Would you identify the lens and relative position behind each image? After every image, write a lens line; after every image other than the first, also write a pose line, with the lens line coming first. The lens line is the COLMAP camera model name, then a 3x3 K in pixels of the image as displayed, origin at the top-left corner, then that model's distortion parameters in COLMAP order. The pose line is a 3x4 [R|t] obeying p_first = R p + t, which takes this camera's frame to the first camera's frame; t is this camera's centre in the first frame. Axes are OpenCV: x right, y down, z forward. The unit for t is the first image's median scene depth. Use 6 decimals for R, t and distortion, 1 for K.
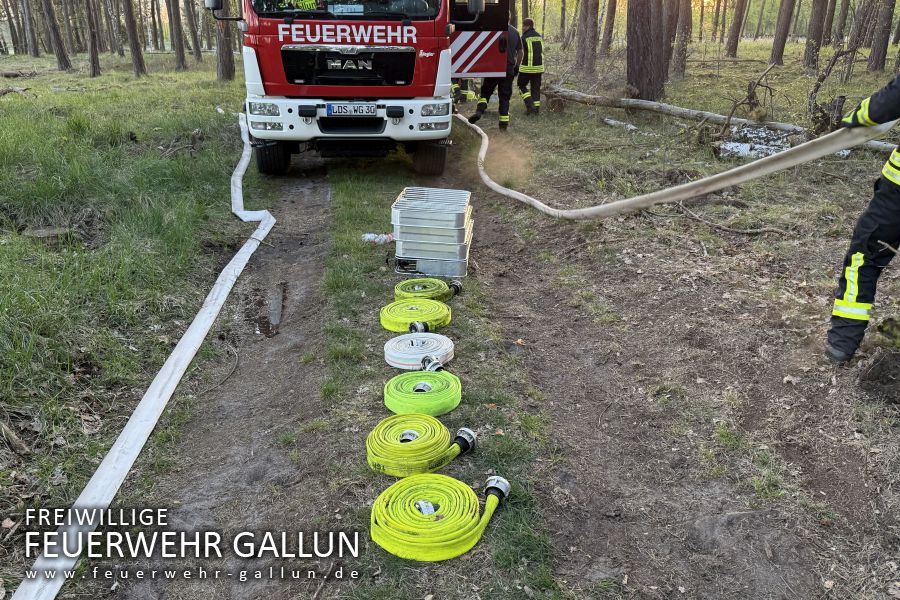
lens RADIAL K [[753.7, 0, 454.4], [0, 753.7, 322.7], [0, 0, 1]] dist [0.059473, -0.057253]
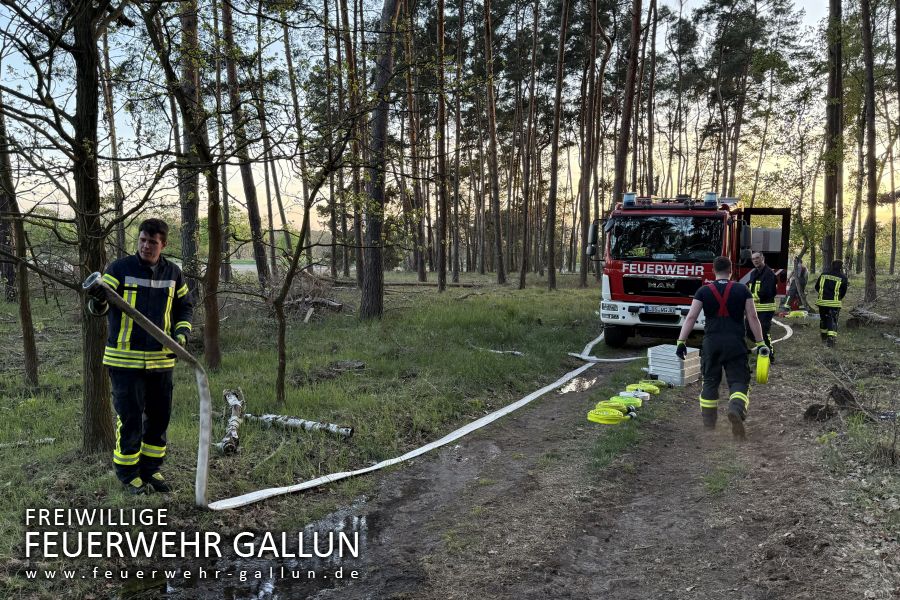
lens RADIAL K [[753.7, 0, 448.9], [0, 753.7, 291.7], [0, 0, 1]] dist [0.059473, -0.057253]
pose [[0.870839, 0.045327, -0.489474, 0.284348], [-0.196525, 0.944804, -0.262152, 0.222664], [0.450575, 0.324486, 0.831680, -0.653586]]
